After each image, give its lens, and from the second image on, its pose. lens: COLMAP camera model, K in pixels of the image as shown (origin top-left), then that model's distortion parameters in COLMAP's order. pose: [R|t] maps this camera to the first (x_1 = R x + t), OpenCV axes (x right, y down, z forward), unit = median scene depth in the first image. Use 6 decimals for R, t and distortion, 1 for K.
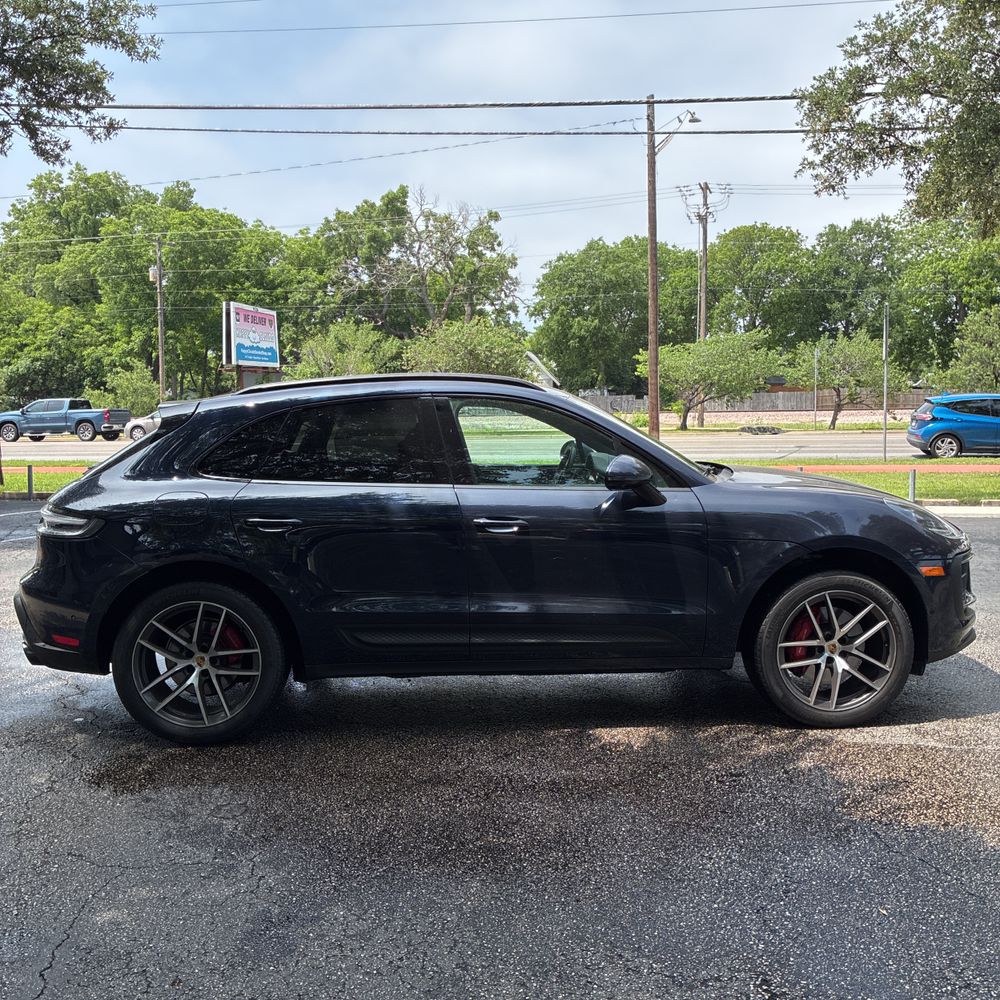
lens RADIAL K [[1017.8, 0, 495.8], [0, 1017.8, 495.7], [0, 0, 1]] dist [0.015162, 0.017185]
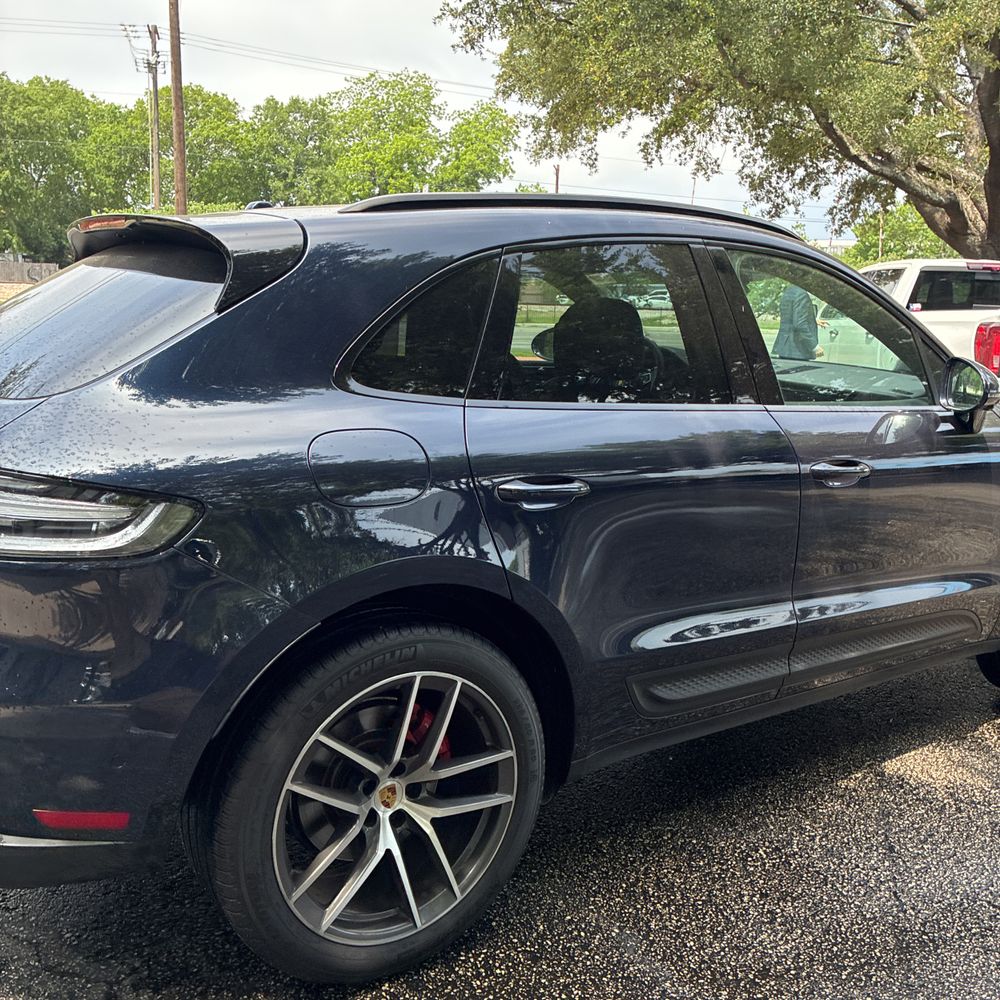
lens RADIAL K [[1017.8, 0, 495.8], [0, 1017.8, 495.7], [0, 0, 1]] dist [0.015162, 0.017185]
pose [[0.847517, -0.056038, 0.527802, -0.451203], [-0.005035, 0.993517, 0.113569, -0.022324], [-0.530744, -0.098909, 0.841741, 0.563056]]
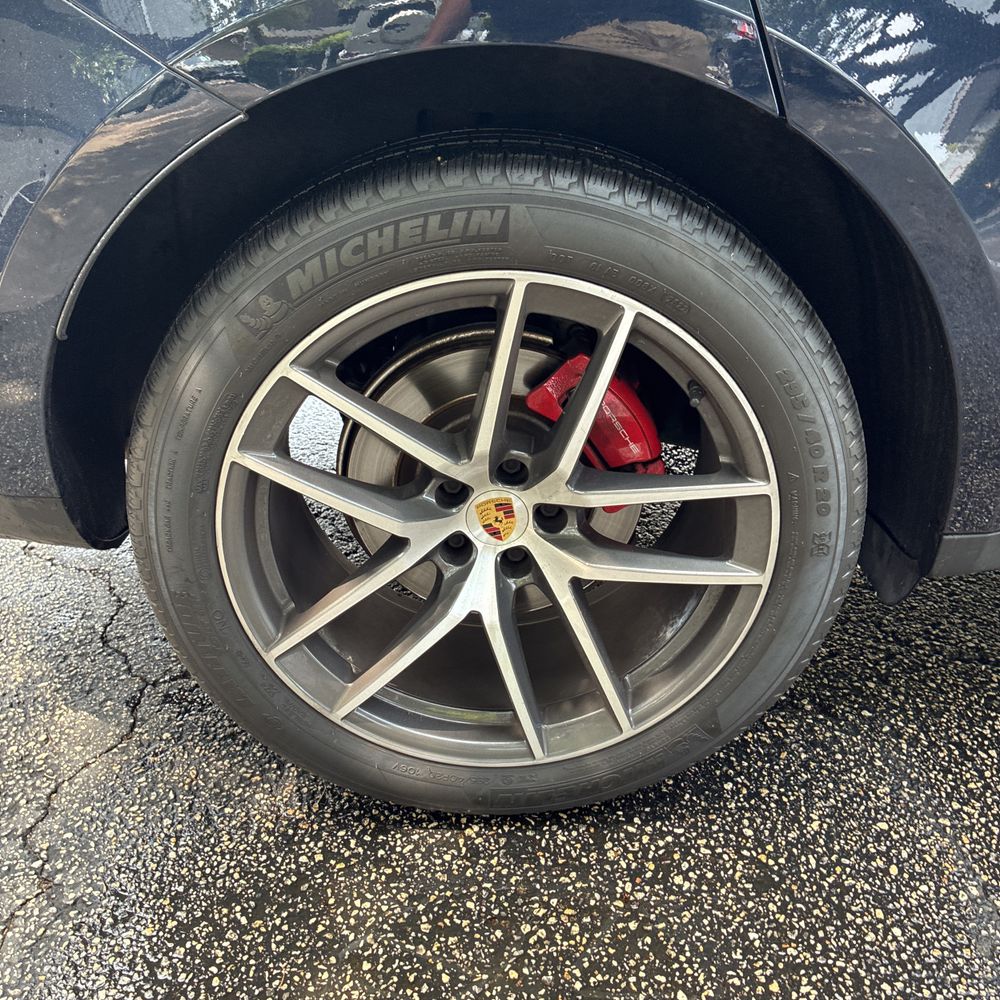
lens RADIAL K [[1017.8, 0, 495.8], [0, 1017.8, 495.7], [0, 0, 1]] dist [0.015162, 0.017185]
pose [[0.998512, -0.000908, -0.054530, -0.258984], [0.022247, 0.919675, 0.392051, 0.060242], [0.049794, -0.392680, 0.918326, 0.732786]]
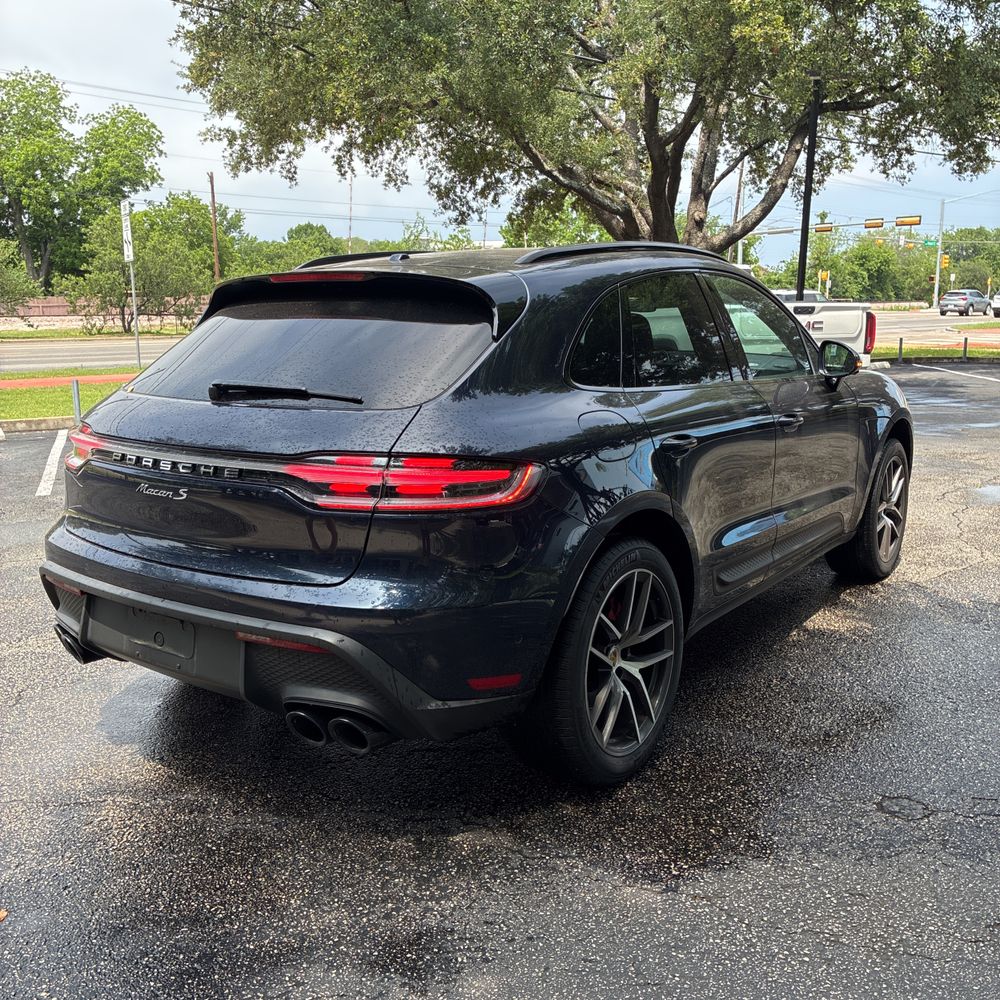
lens RADIAL K [[1006.8, 0, 509.1], [0, 1006.8, 512.5], [0, 0, 1]] dist [0.021127, 0.010816]
pose [[0.624675, -0.151117, 0.766123, -0.781167], [0.070051, 0.987985, 0.137762, -0.029902], [-0.777736, -0.032388, 0.627756, 0.593163]]
